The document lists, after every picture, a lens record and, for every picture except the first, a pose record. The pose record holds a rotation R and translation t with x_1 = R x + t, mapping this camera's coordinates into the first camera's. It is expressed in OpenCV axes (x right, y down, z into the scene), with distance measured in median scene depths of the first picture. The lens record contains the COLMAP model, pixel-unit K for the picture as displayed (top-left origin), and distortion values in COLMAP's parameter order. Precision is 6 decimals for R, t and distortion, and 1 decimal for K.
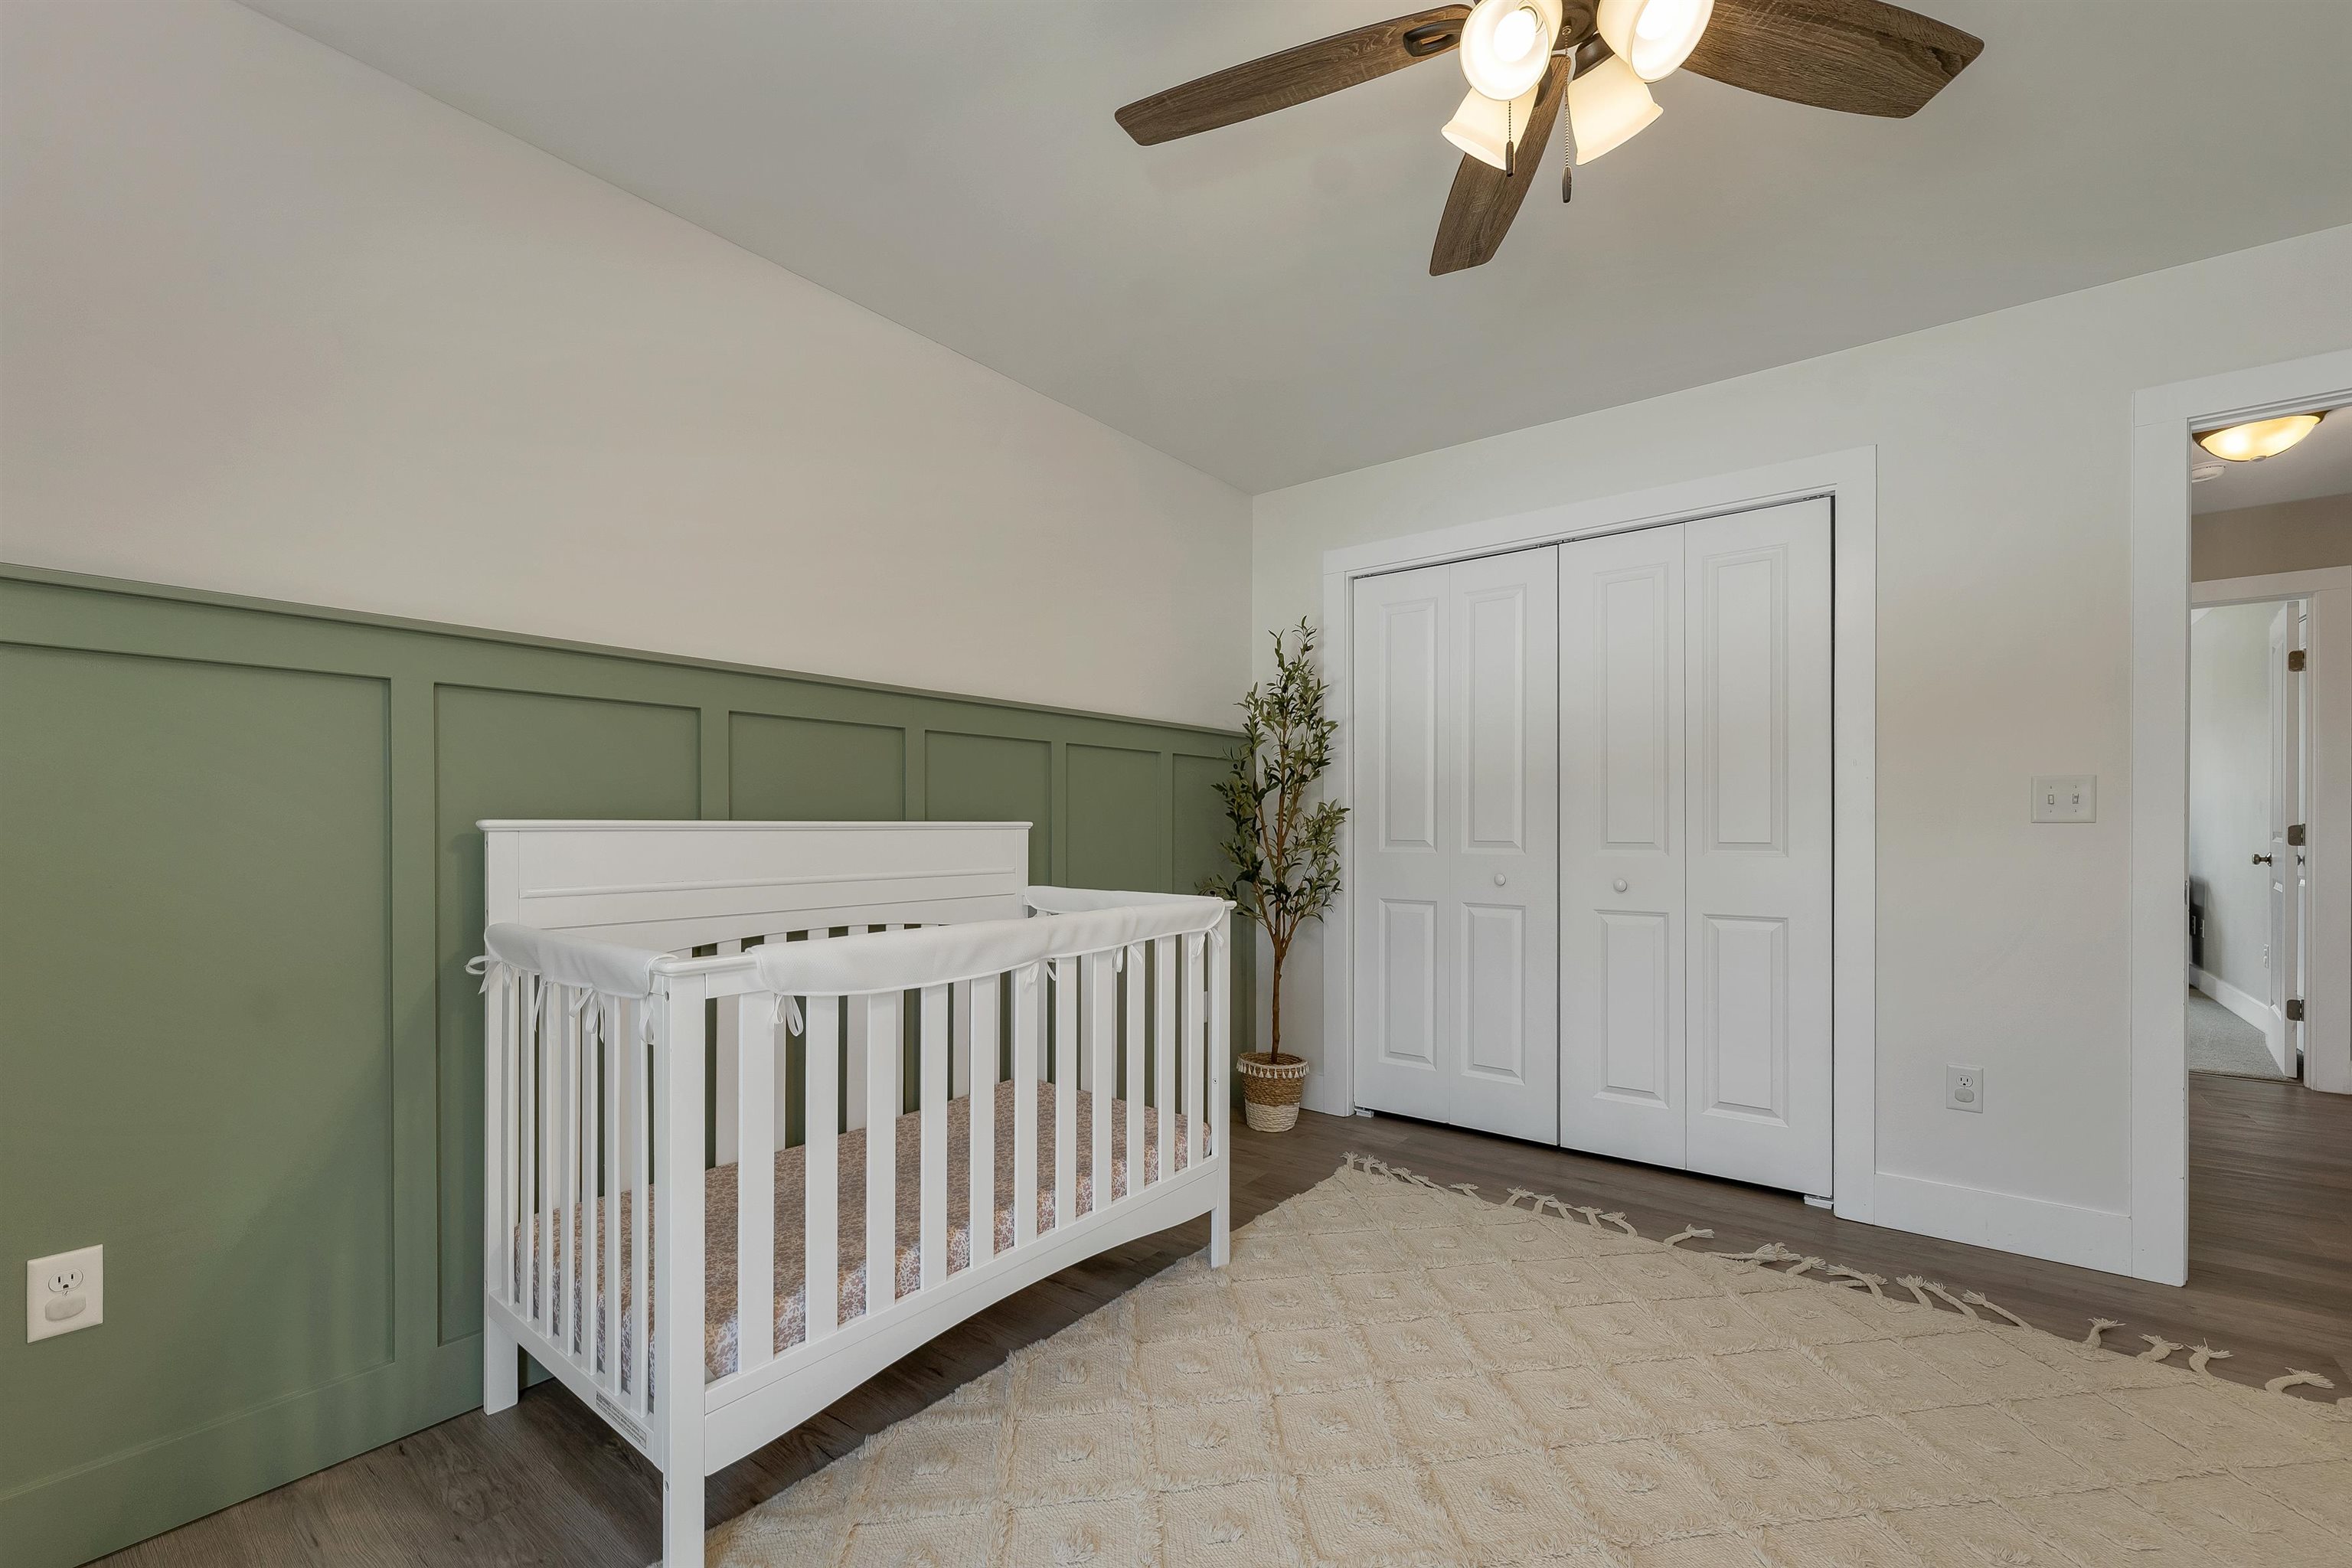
lens RADIAL K [[961.8, 0, 1170.6], [0, 961.8, 799.5], [0, 0, 1]] dist [0.002391, -0.000061]
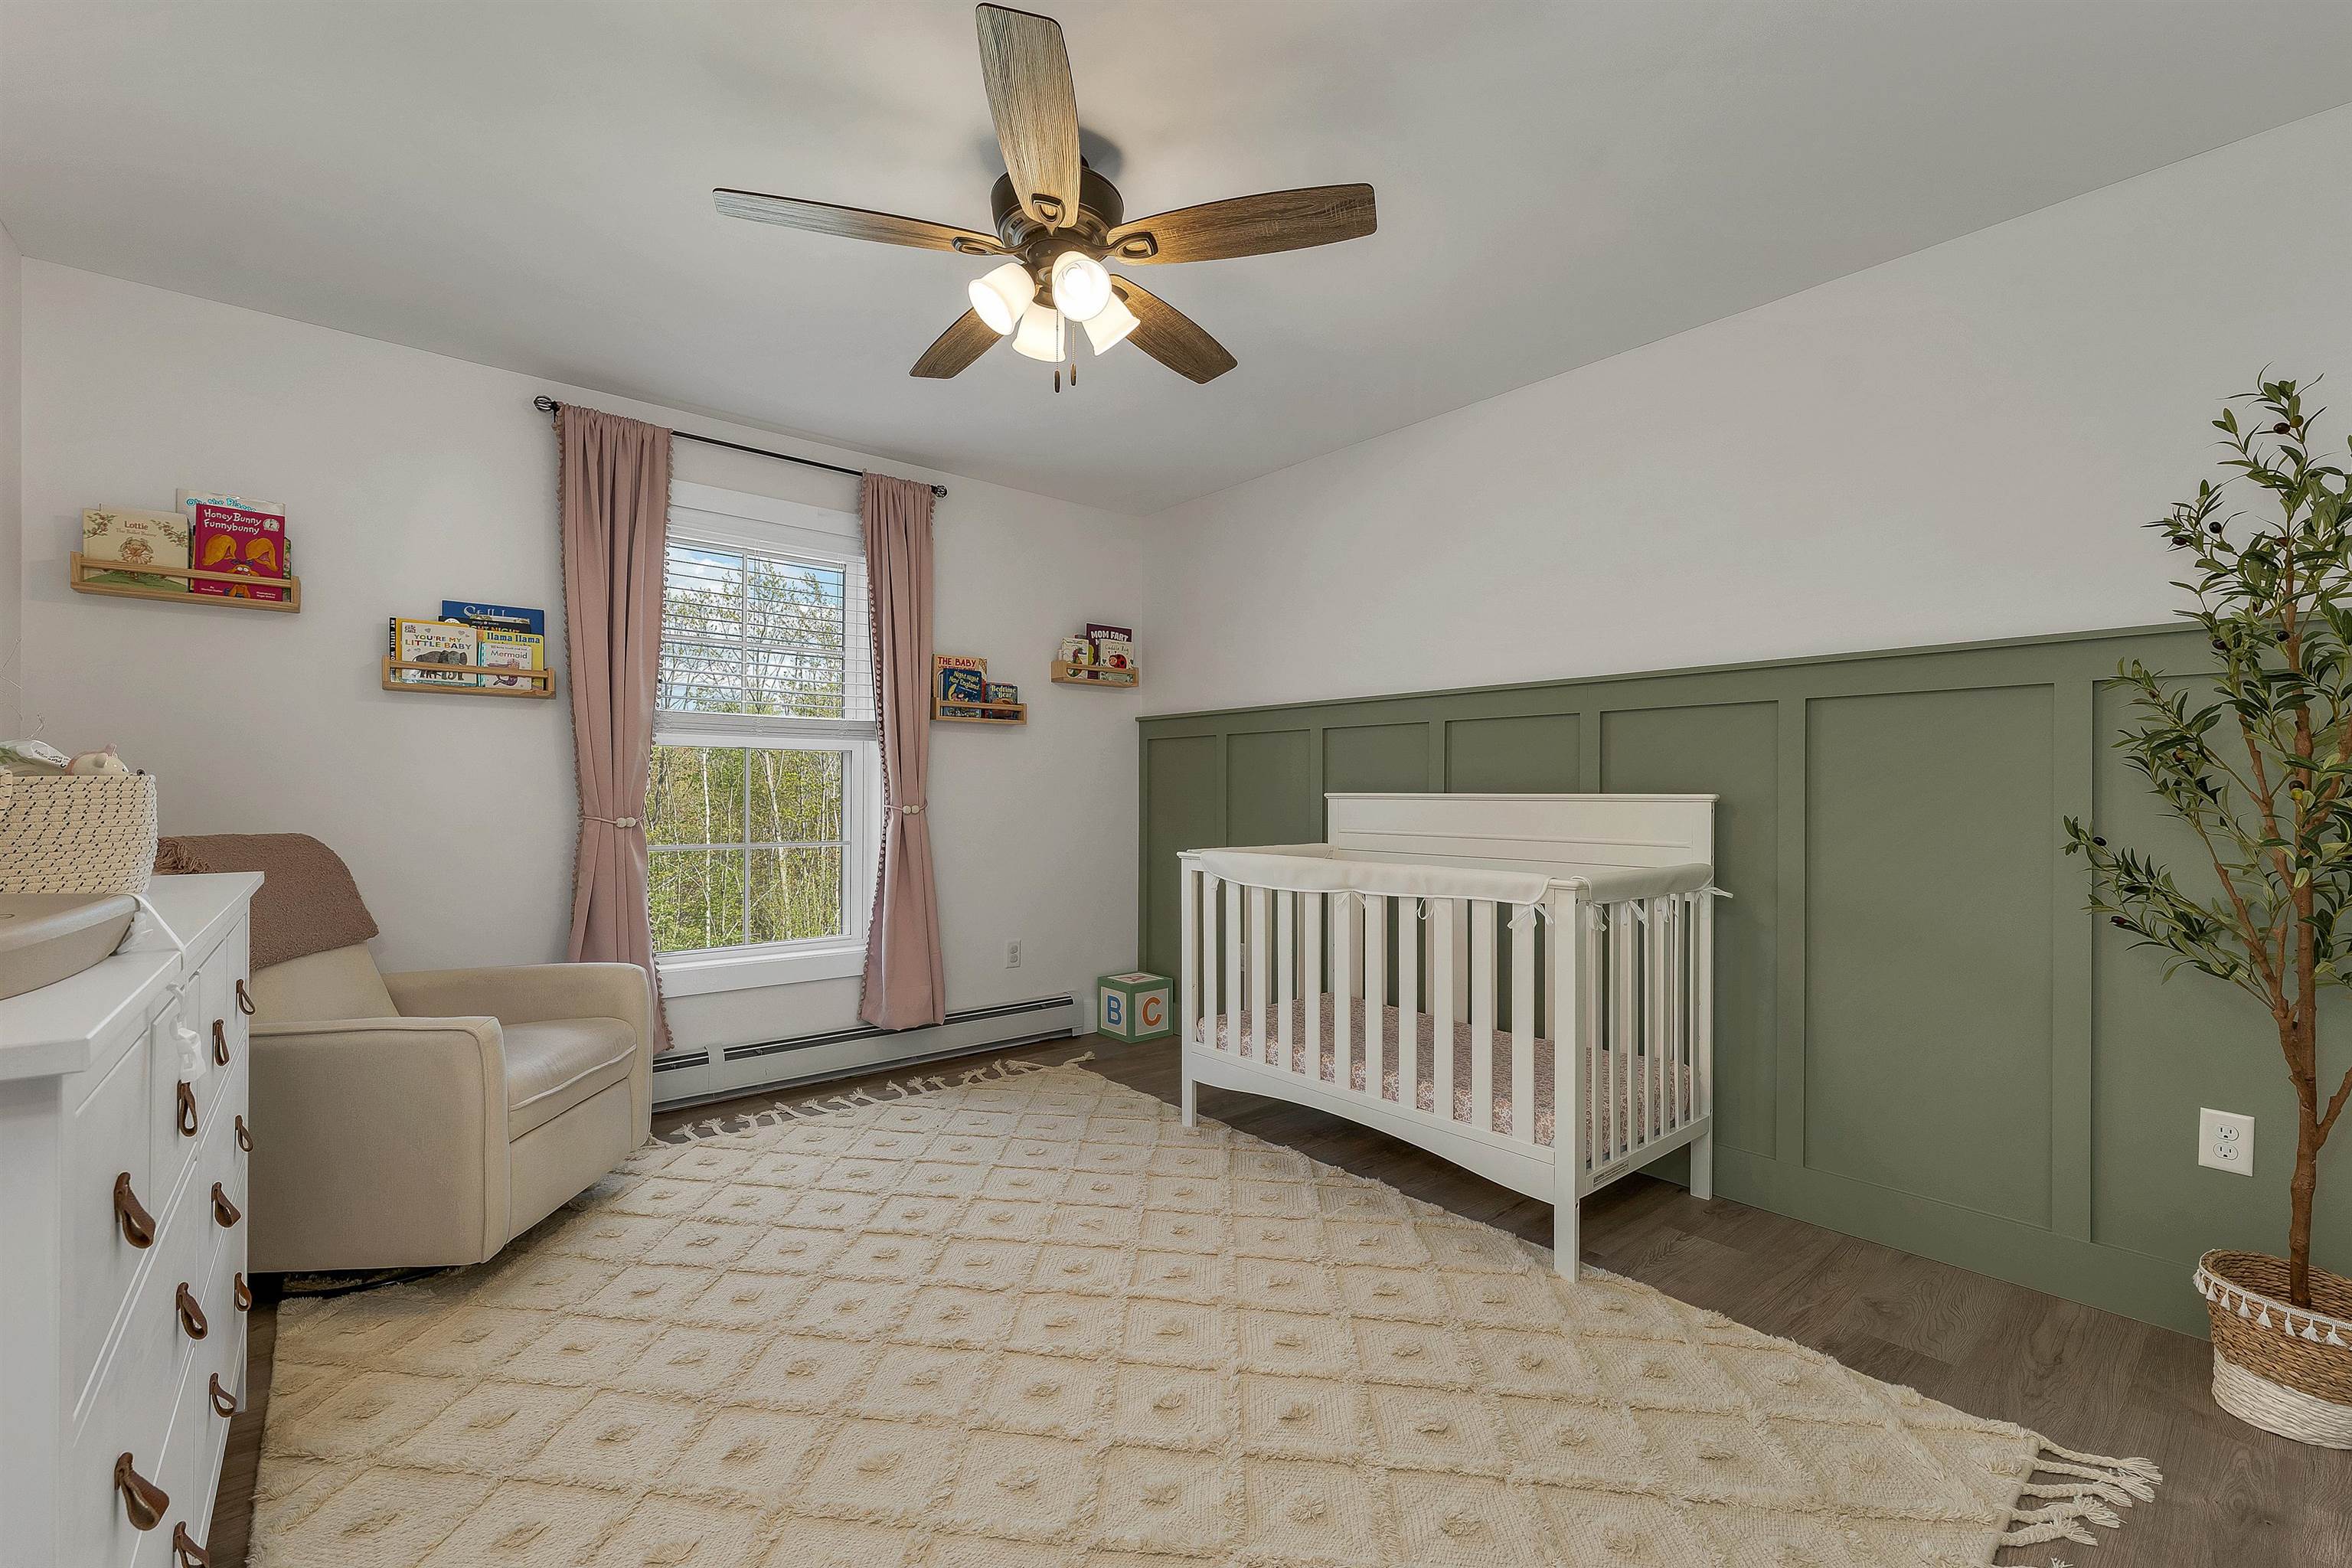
lens RADIAL K [[961.8, 0, 1170.6], [0, 961.8, 799.5], [0, 0, 1]] dist [0.002391, -0.000061]
pose [[-0.184149, 0.003236, -0.982893, 1.052973], [0.013725, 0.999906, 0.000721, 0.025670], [0.982802, -0.013357, -0.184176, 0.832618]]
